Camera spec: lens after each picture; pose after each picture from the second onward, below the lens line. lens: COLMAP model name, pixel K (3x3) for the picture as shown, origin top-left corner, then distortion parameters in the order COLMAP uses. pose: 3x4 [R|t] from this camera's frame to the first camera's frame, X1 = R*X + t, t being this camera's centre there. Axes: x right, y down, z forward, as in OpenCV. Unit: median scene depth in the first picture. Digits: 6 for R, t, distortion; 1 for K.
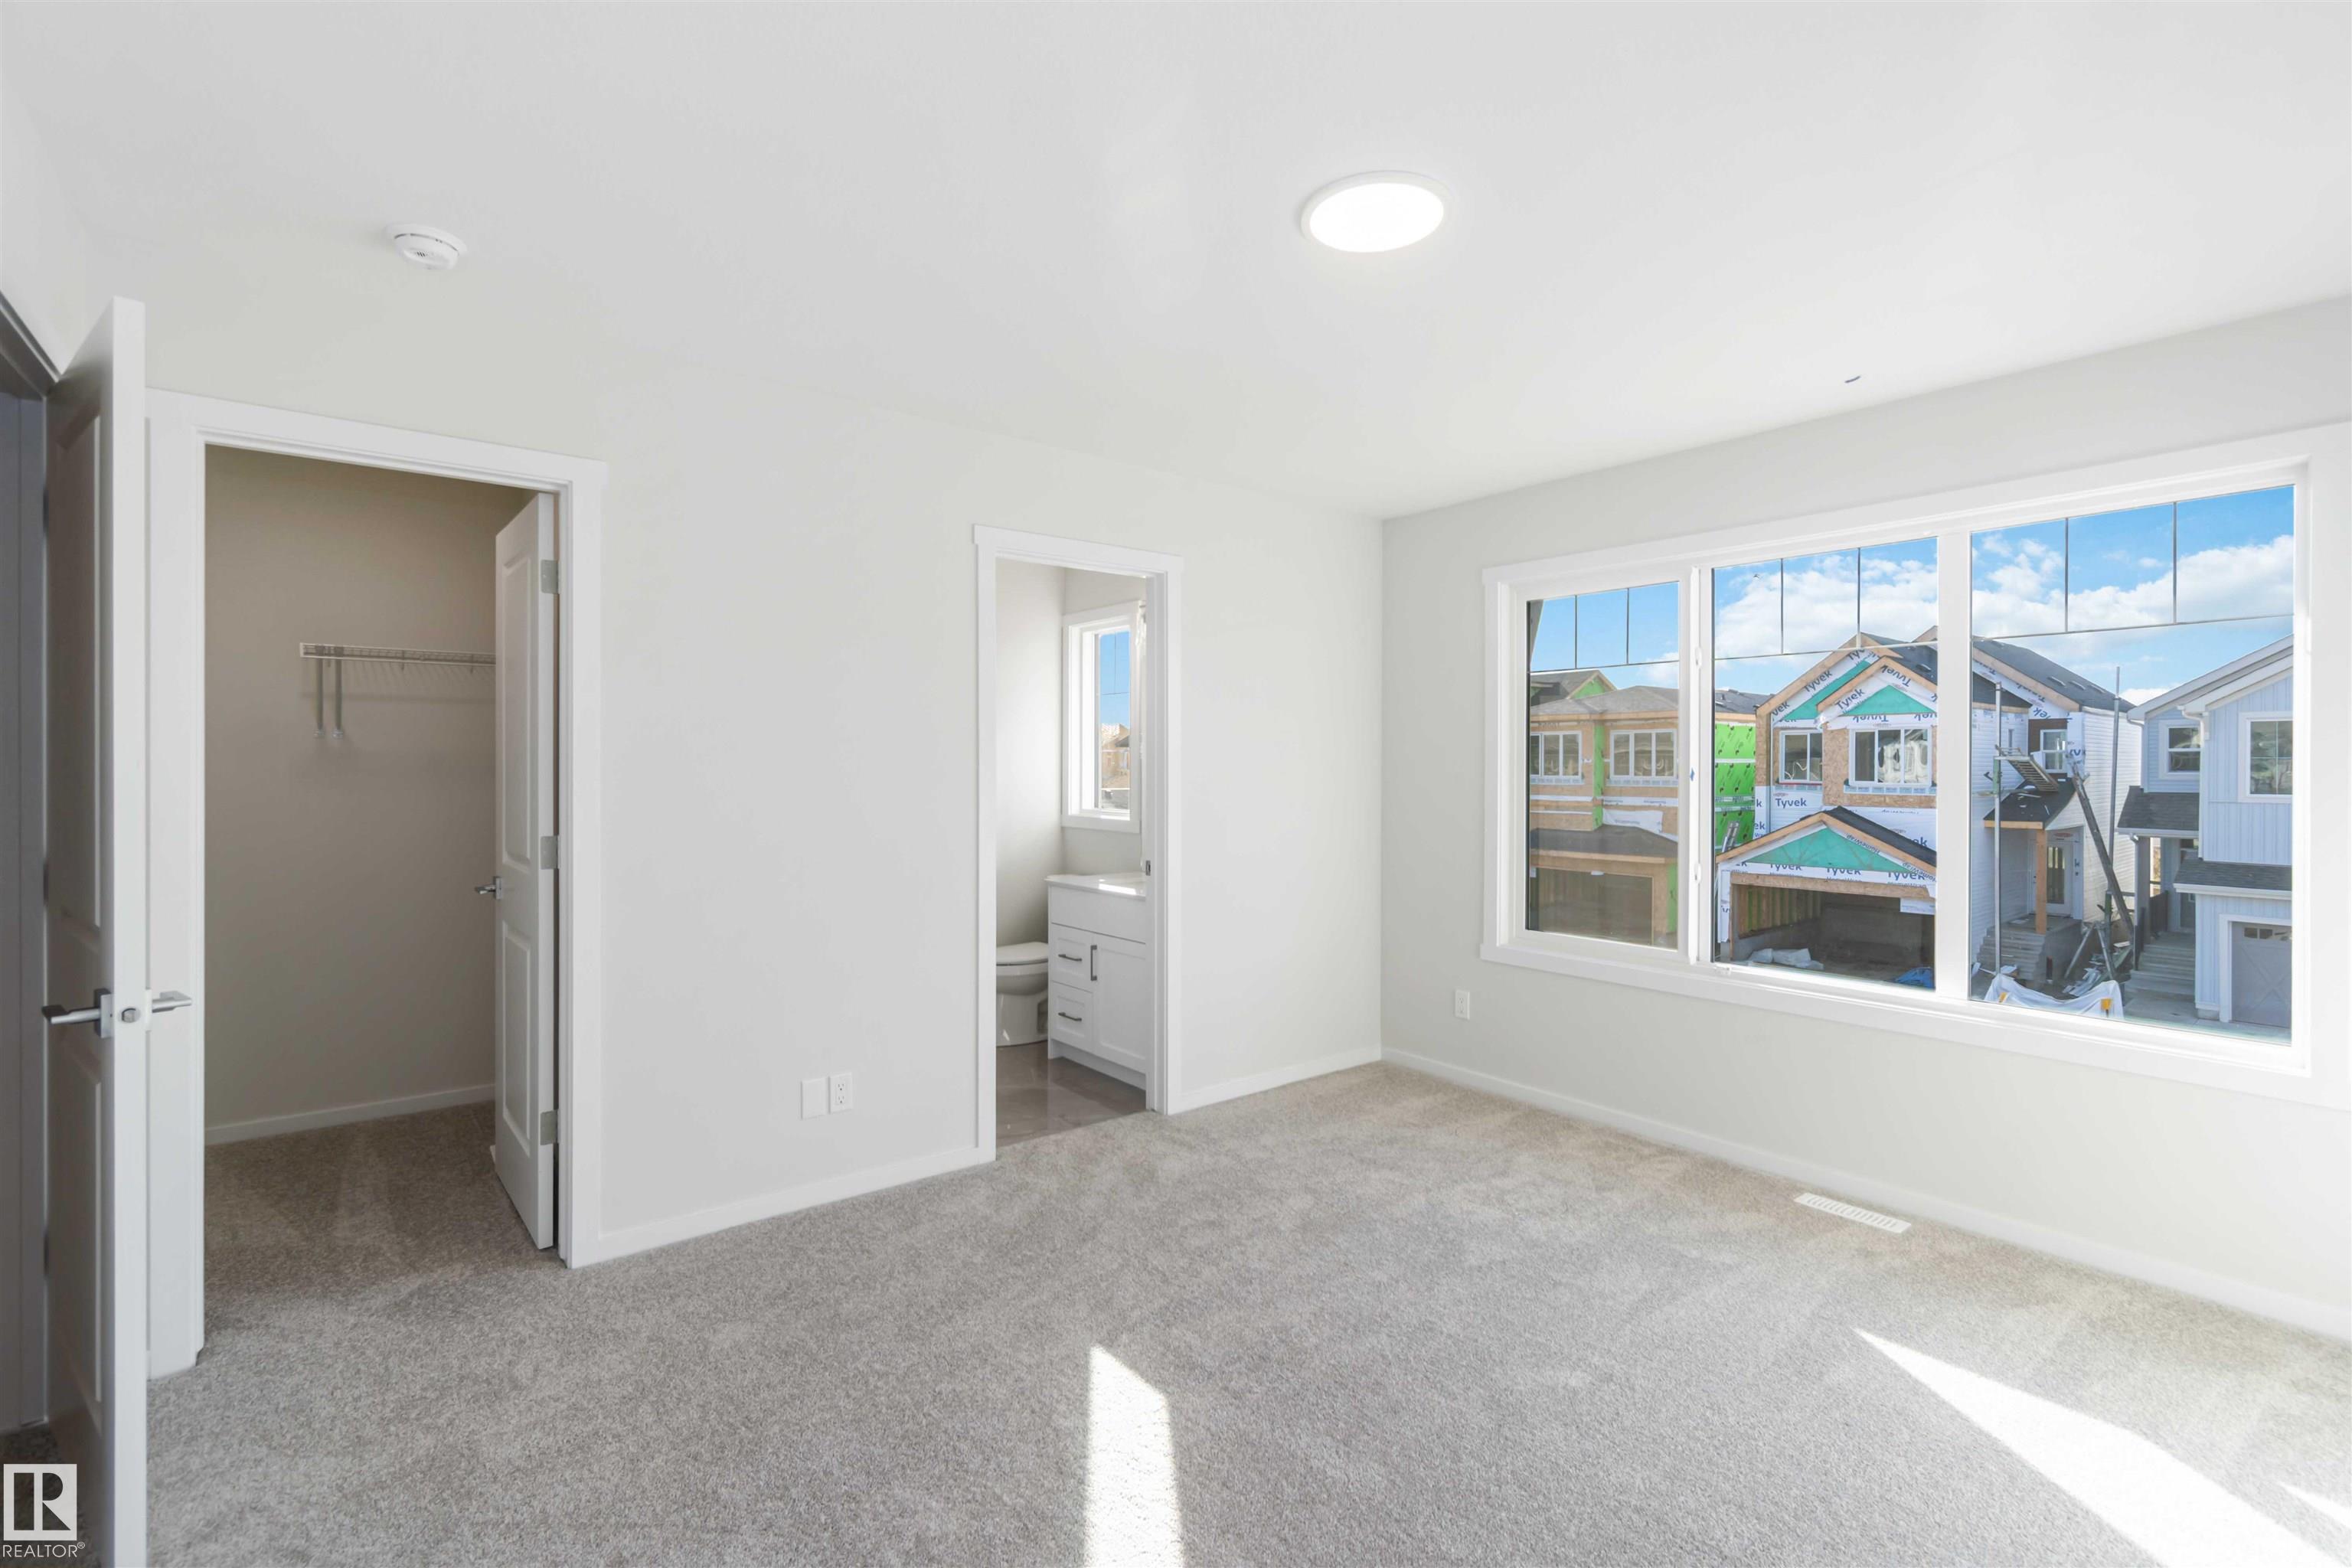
lens RADIAL K [[1035.7, 0, 1169.2], [0, 1035.7, 765.7], [0, 0, 1]] dist [-0.001917, 0.001276]
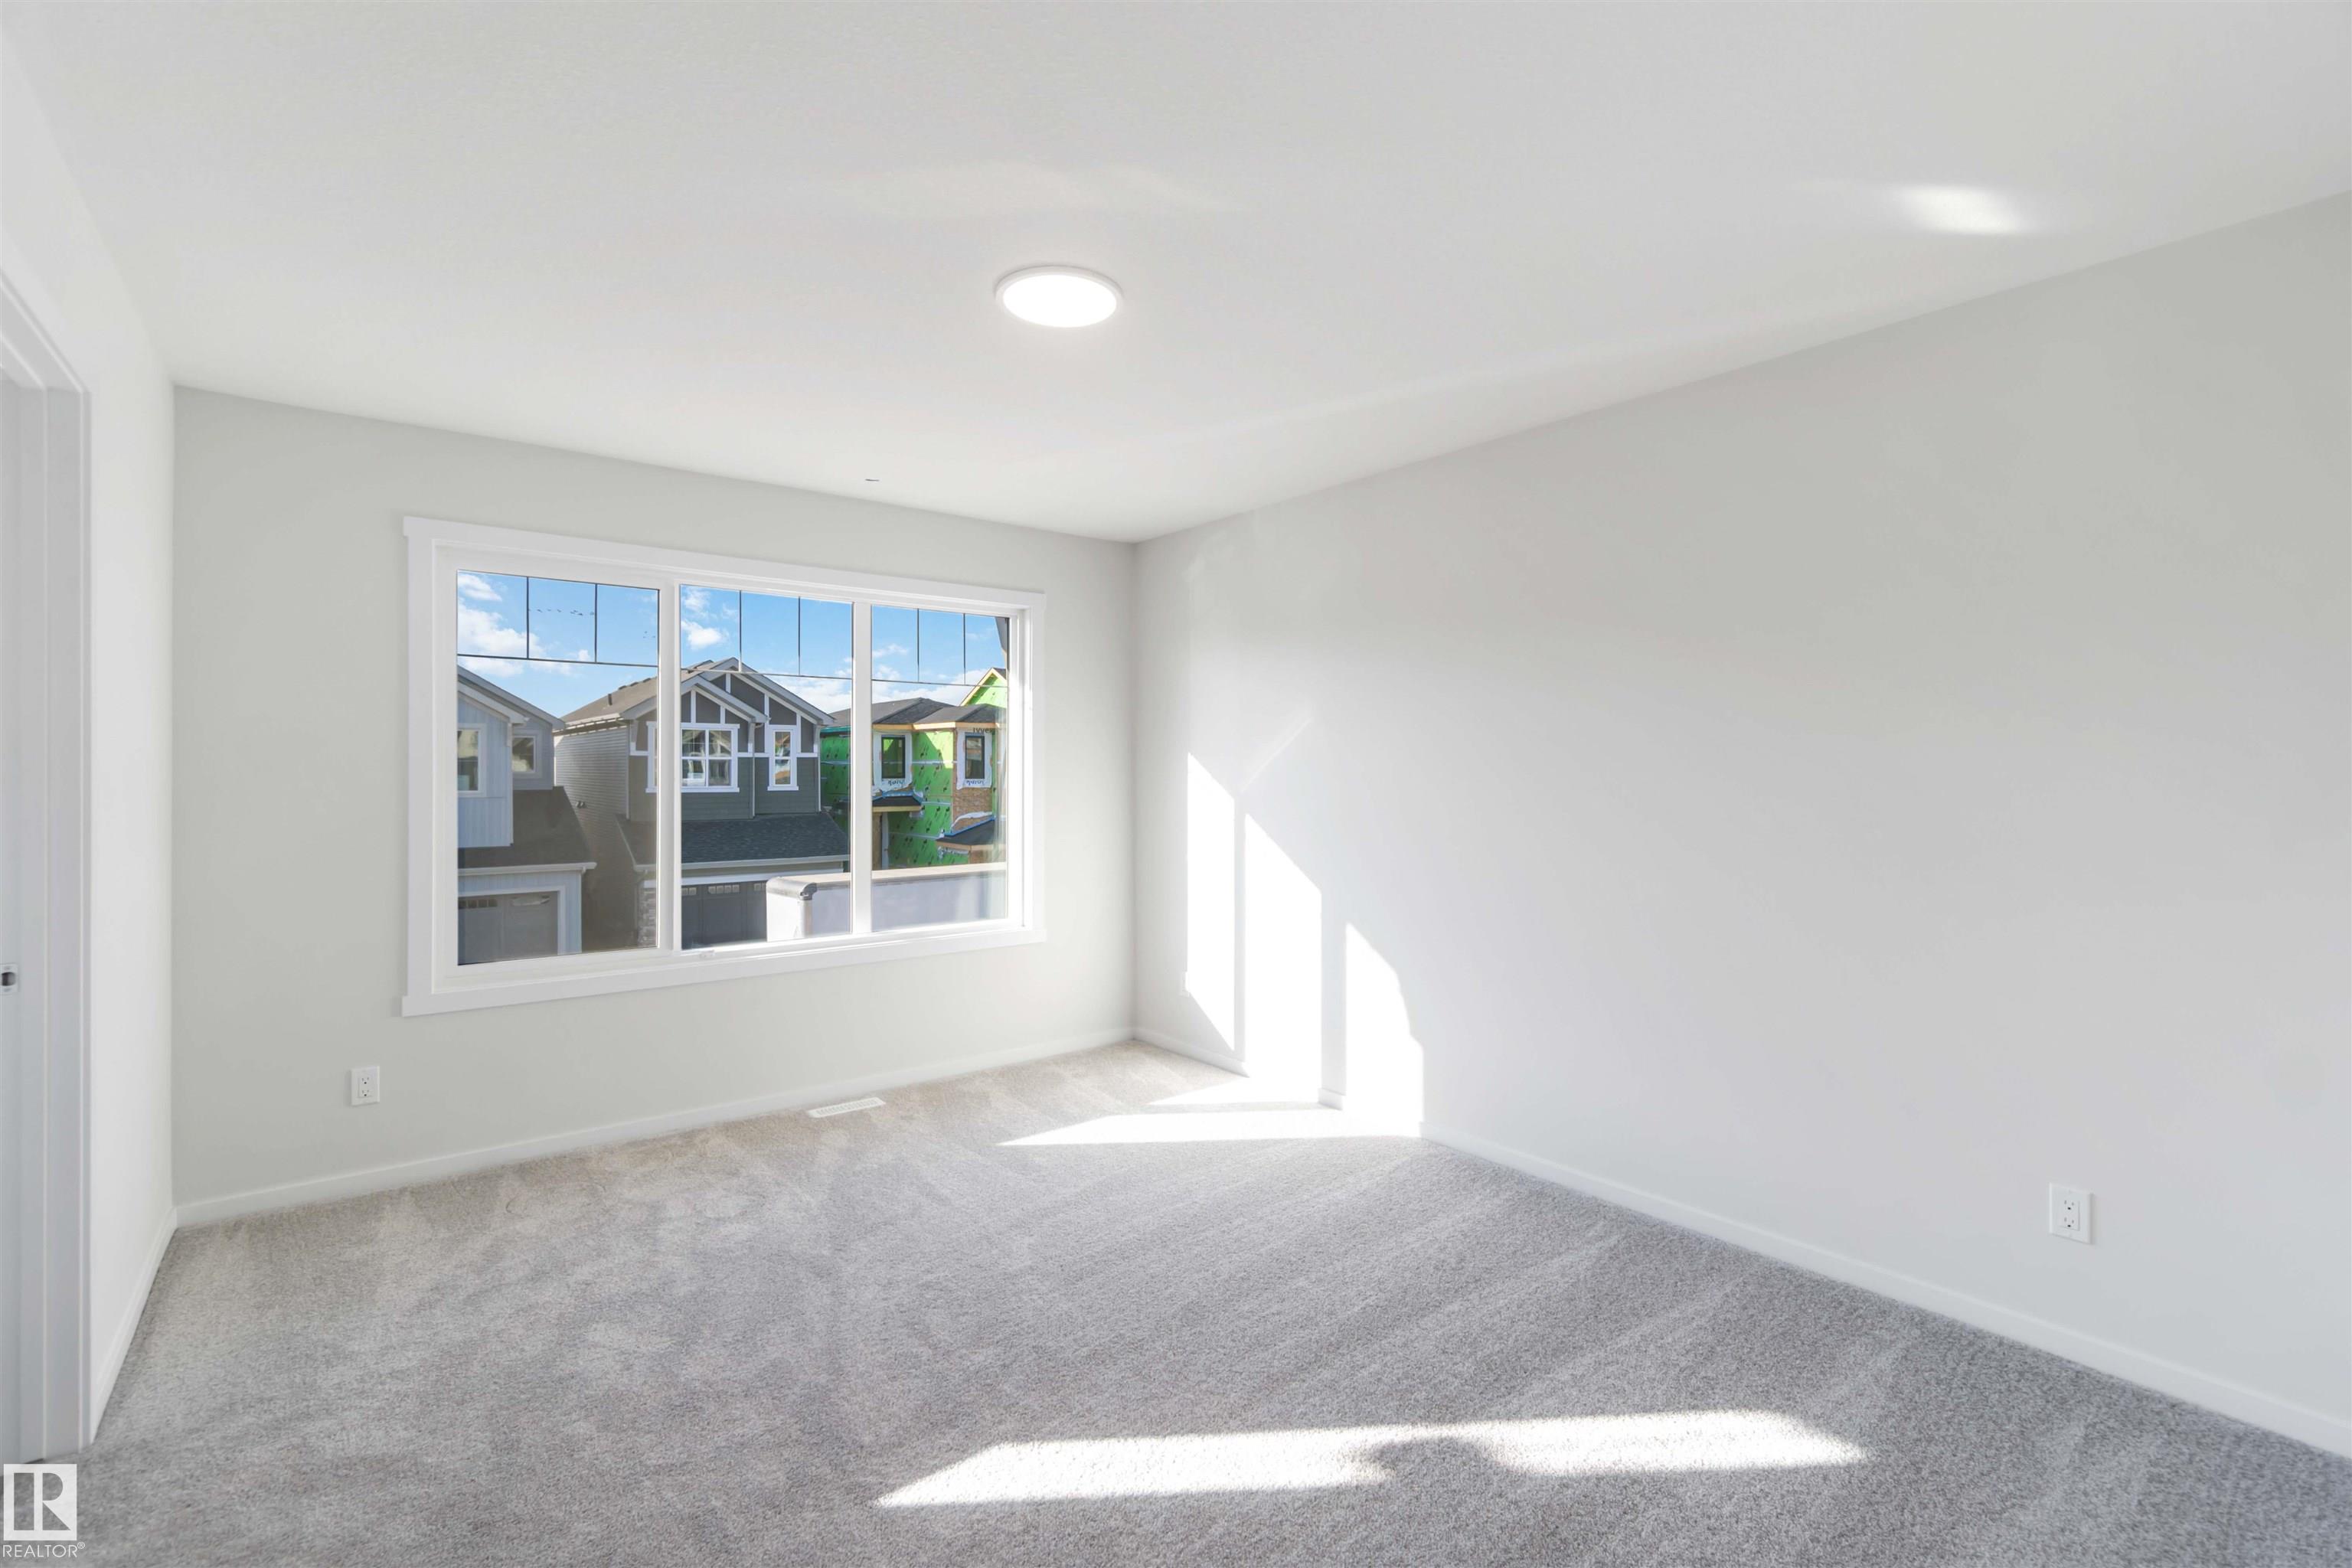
lens RADIAL K [[1035.7, 0, 1163.1], [0, 1035.7, 782.5], [0, 0, 1]] dist [-0.001917, 0.001276]
pose [[-0.001828, -0.010093, 0.999947, -0.633713], [-0.001761, 0.999948, 0.010090, 0.004353], [-0.999997, -0.001743, -0.001846, 0.582986]]
